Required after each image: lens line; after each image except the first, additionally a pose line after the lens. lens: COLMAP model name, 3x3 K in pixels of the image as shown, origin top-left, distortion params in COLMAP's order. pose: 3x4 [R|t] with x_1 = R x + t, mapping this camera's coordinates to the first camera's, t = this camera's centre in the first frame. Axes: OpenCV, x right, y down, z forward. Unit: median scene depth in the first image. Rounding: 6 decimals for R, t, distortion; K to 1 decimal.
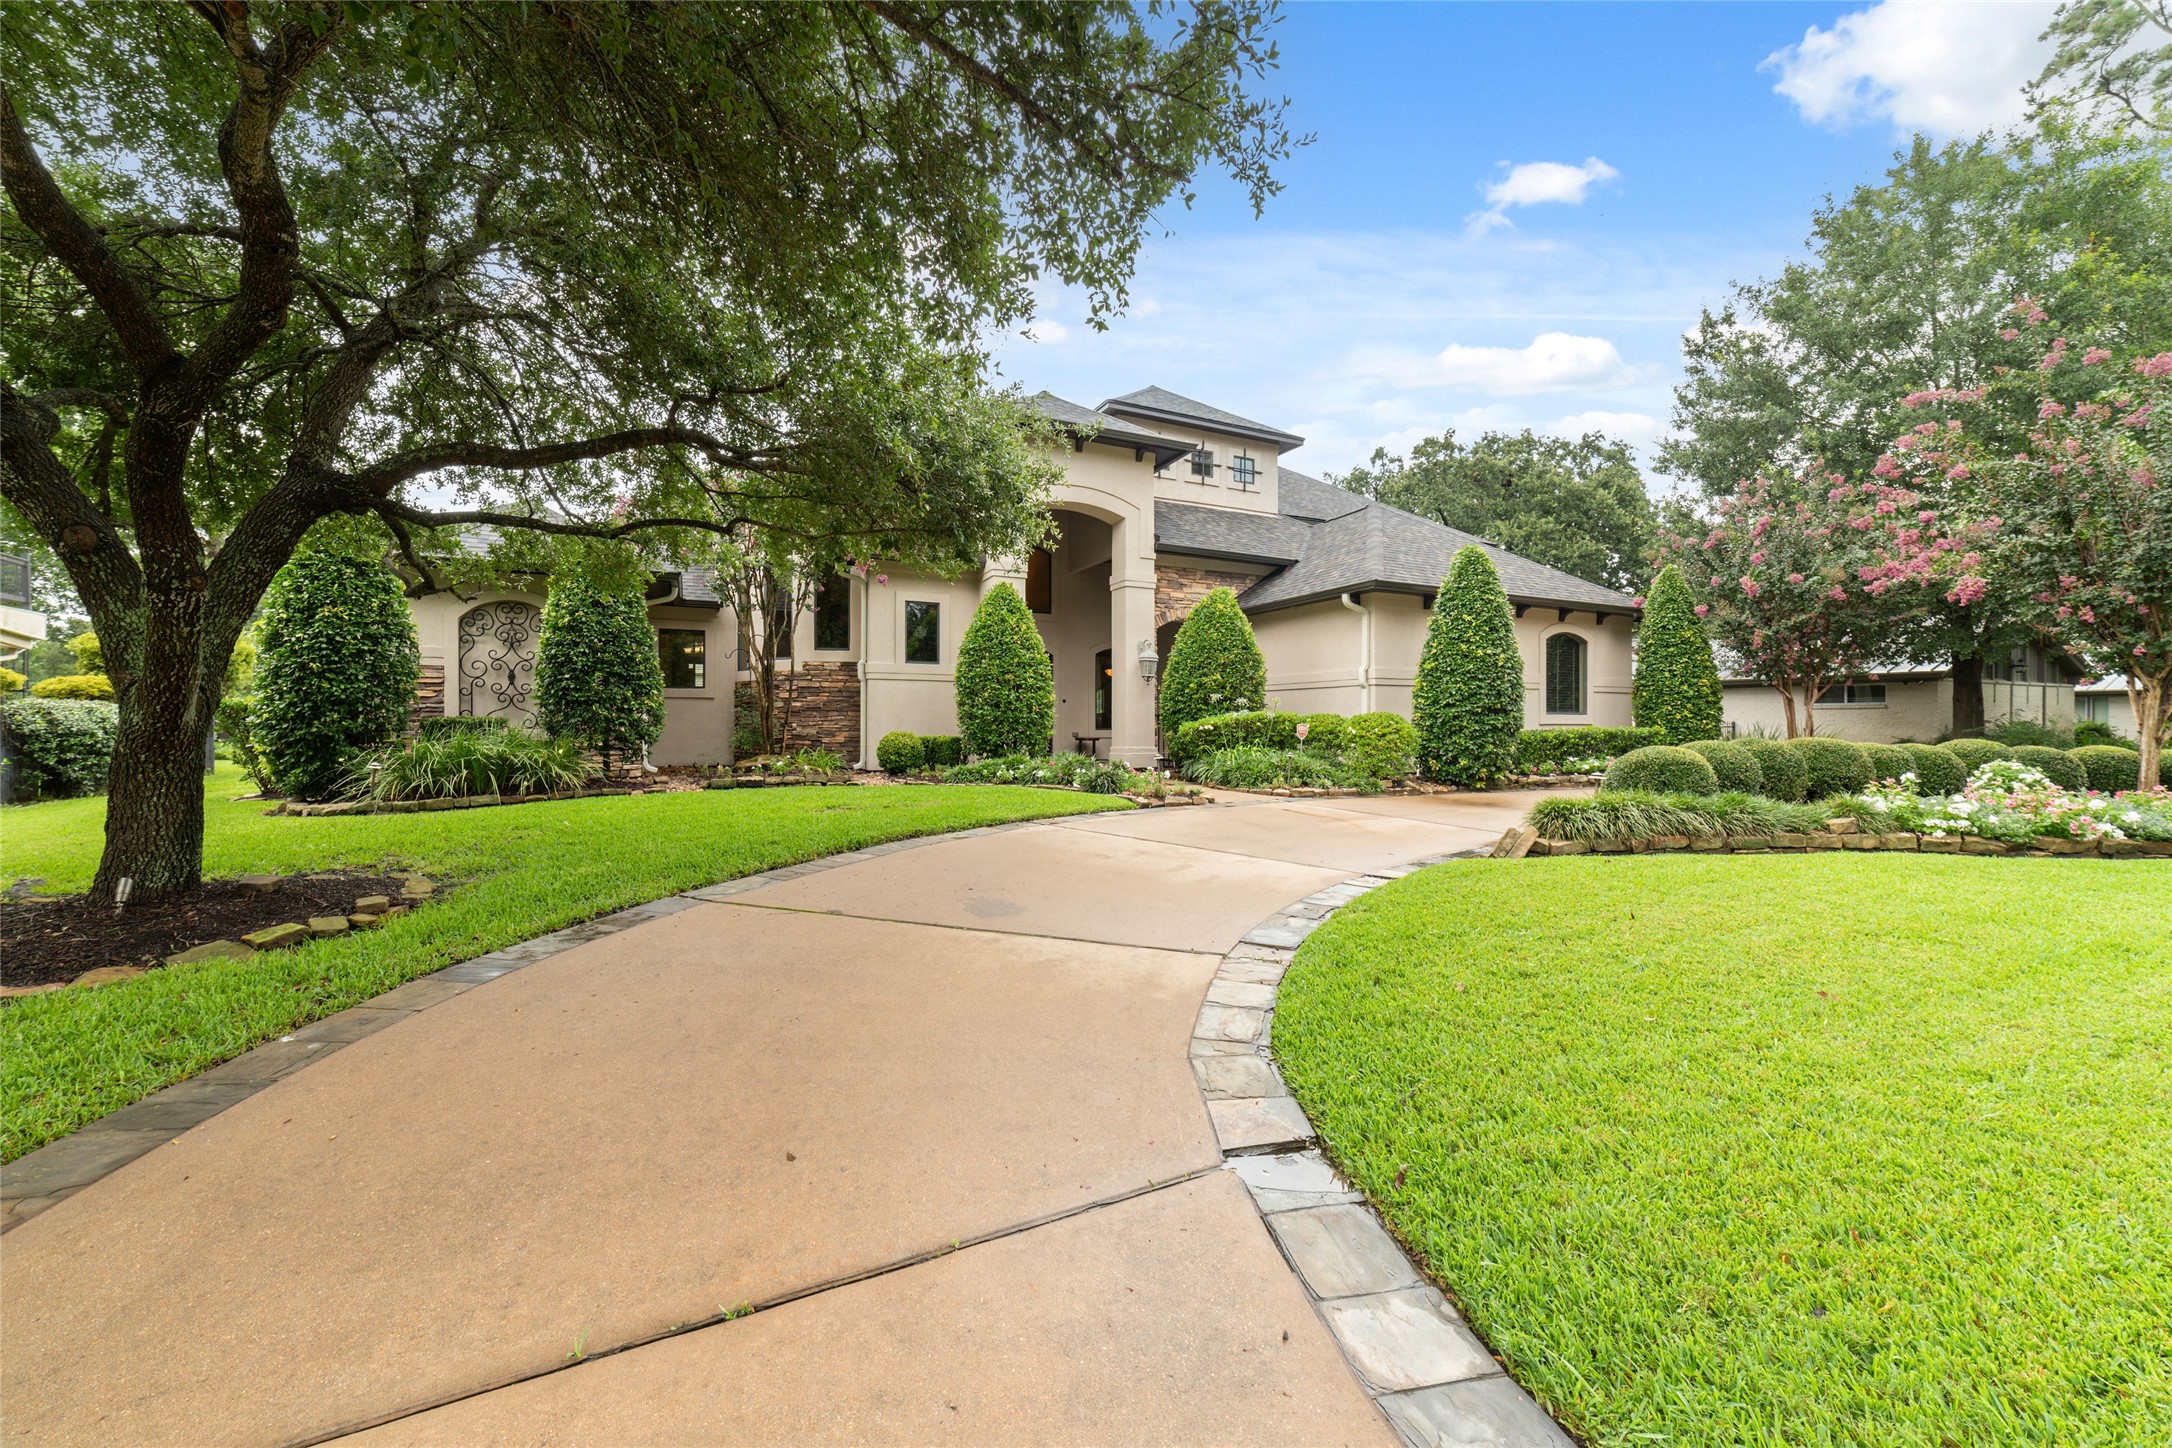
lens RADIAL K [[825.8, 0, 1092.3], [0, 825.8, 727.9], [0, 0, 1]] dist [-0.012303, 0.002270]
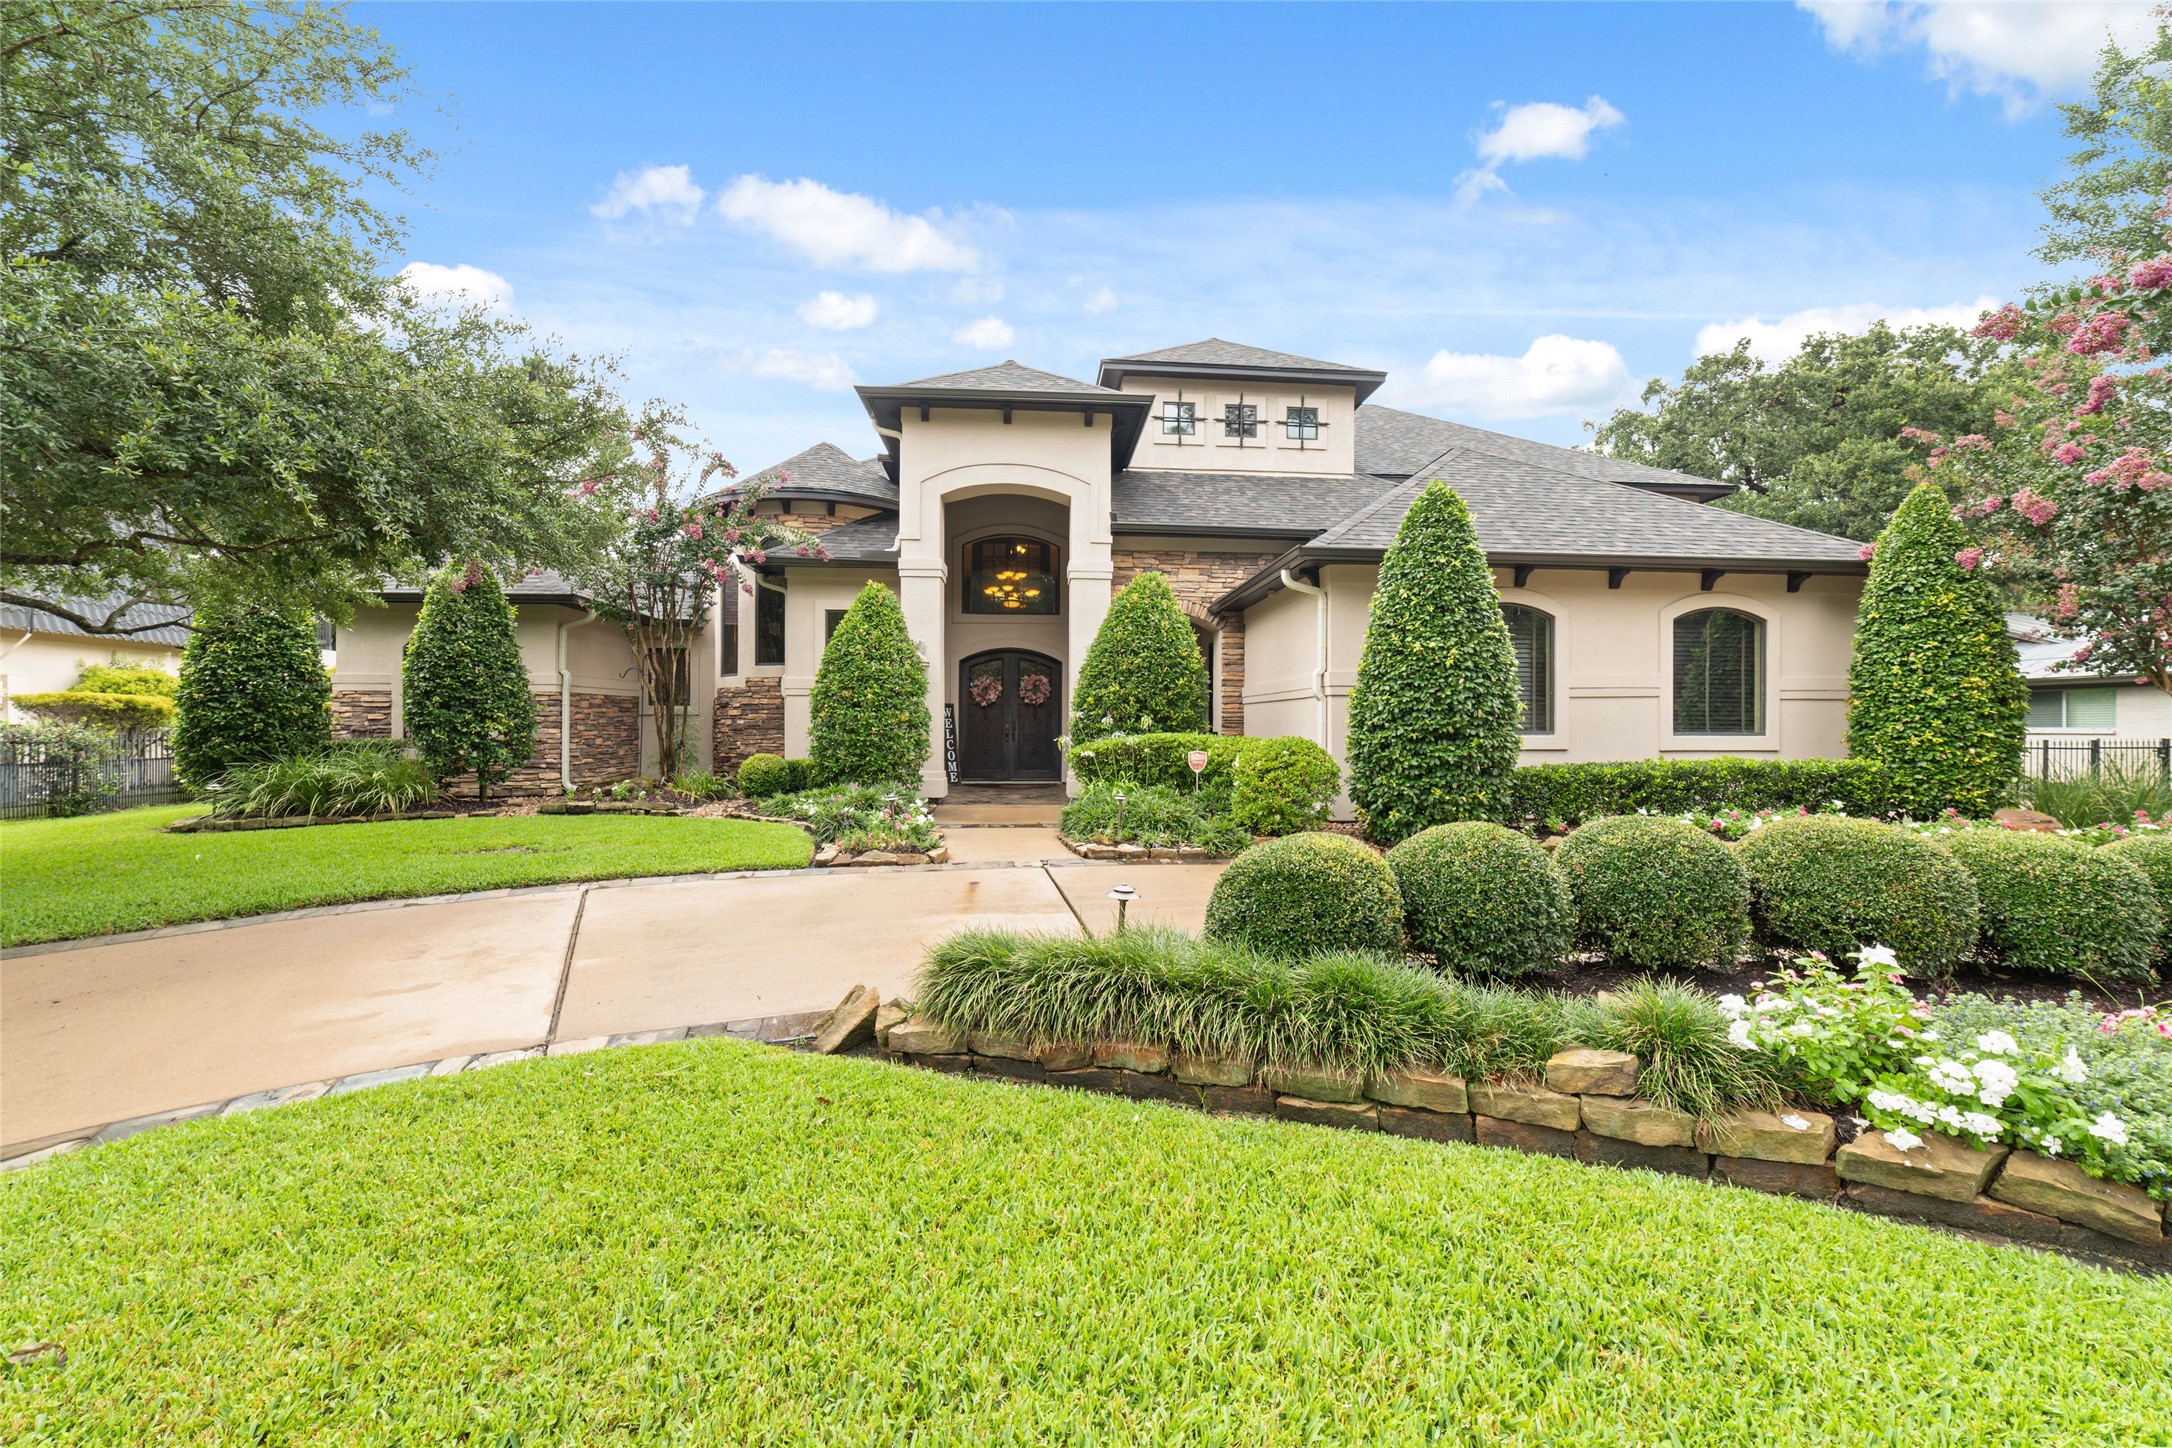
lens RADIAL K [[825.8, 0, 1093.9], [0, 825.8, 726.2], [0, 0, 1]] dist [-0.012303, 0.002270]
pose [[0.932224, 0.000791, -0.361880, 0.372317], [-0.003117, 0.999978, -0.005843, -0.019154], [0.361868, 0.006575, 0.932206, 0.243021]]
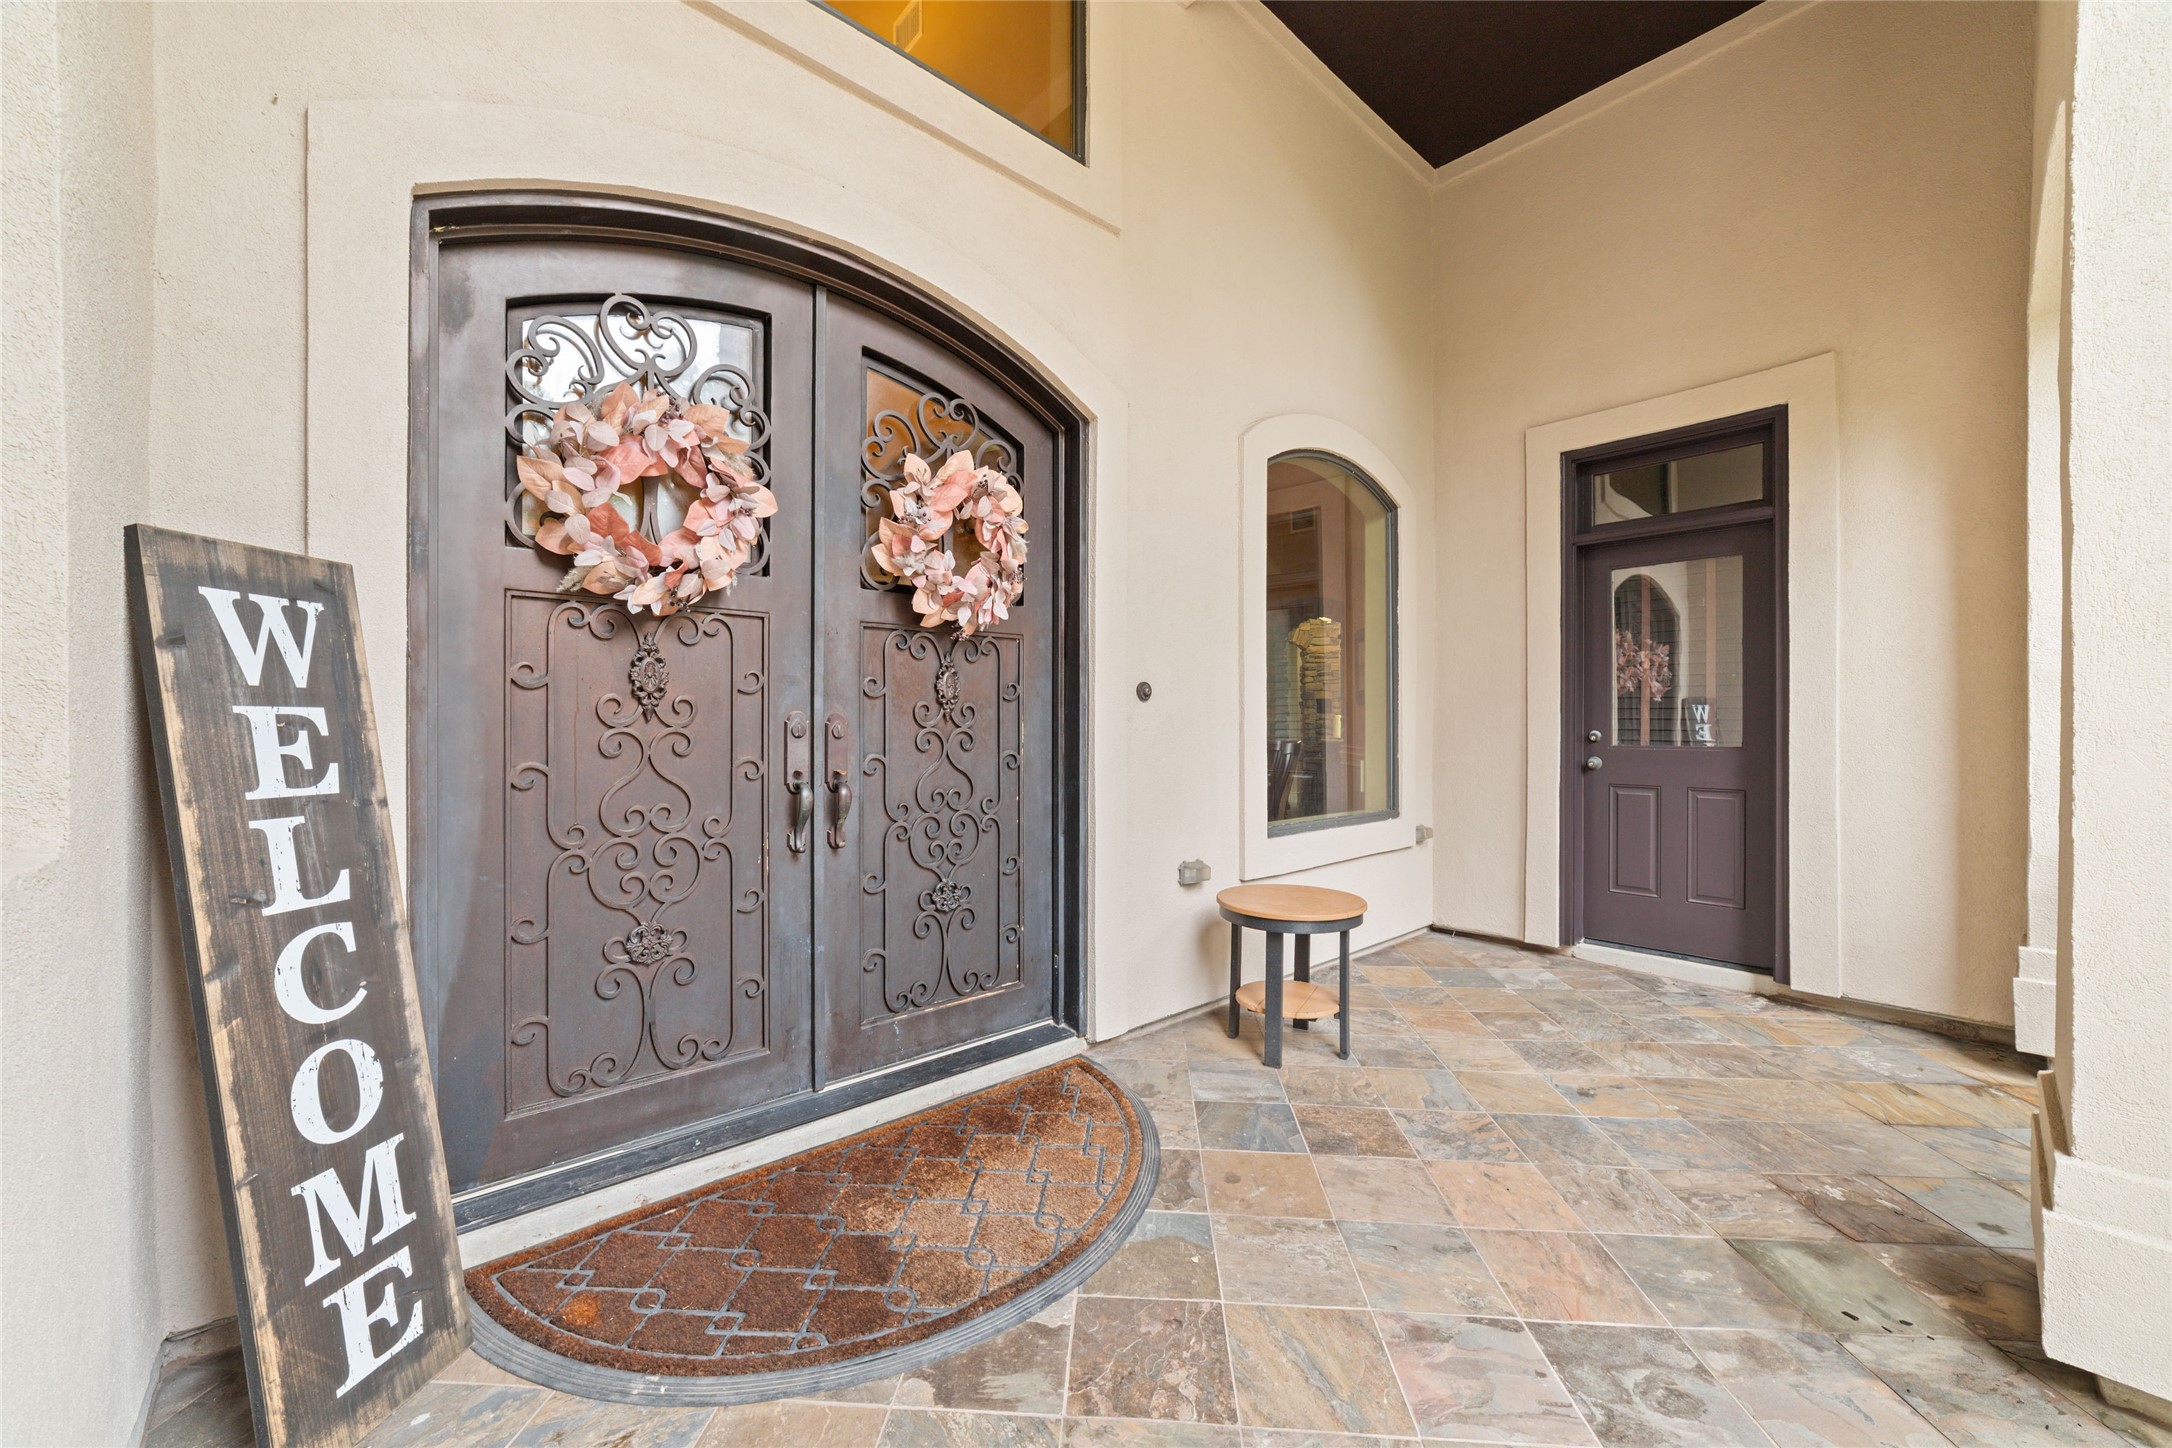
lens RADIAL K [[825.8, 0, 1096.5], [0, 825.8, 728.0], [0, 0, 1]] dist [-0.012303, 0.002270]
pose [[0.961726, -0.001374, 0.274011, -0.114412], [0.003466, 0.999968, -0.007150, -0.030582], [-0.273992, 0.007826, 0.961700, 1.036318]]
